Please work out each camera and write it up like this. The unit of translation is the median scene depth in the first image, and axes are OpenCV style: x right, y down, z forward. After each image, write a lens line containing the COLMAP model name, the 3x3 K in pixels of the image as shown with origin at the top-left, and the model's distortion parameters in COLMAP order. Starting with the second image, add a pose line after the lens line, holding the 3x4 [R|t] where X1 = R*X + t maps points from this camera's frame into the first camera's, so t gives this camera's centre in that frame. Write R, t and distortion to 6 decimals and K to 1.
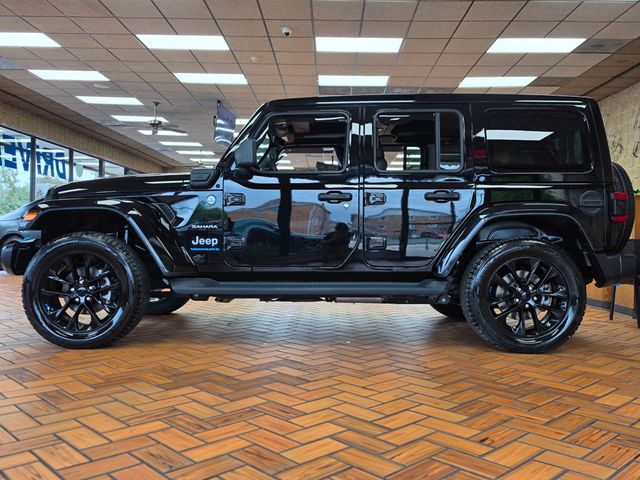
lens RADIAL K [[551.1, 0, 320.0], [0, 551.1, 240.0], [0, 0, 1]] dist [0.104167, -0.209974]
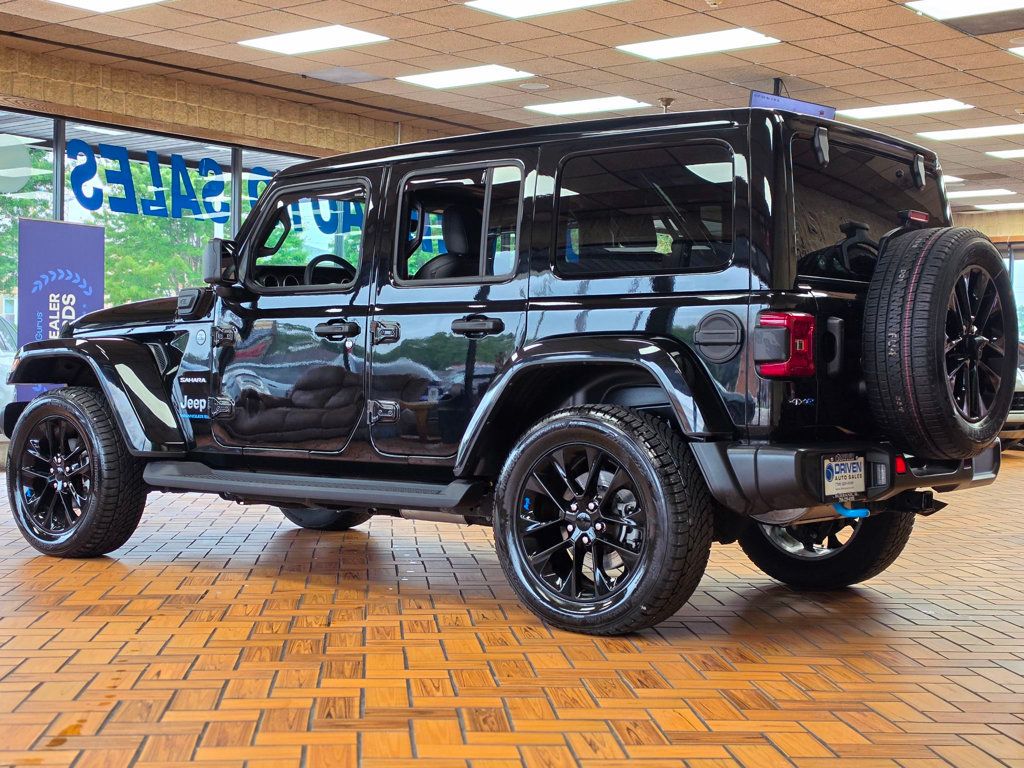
lens RADIAL K [[1562.9, 0, 512.0], [0, 1562.9, 384.0], [0, 0, 1]] dist [0.031523, 0.041295]
pose [[0.784489, 0.005723, -0.620117, 1.186042], [-0.019153, 0.999704, -0.015003, 0.000043], [0.619847, 0.023647, 0.784366, -0.170875]]
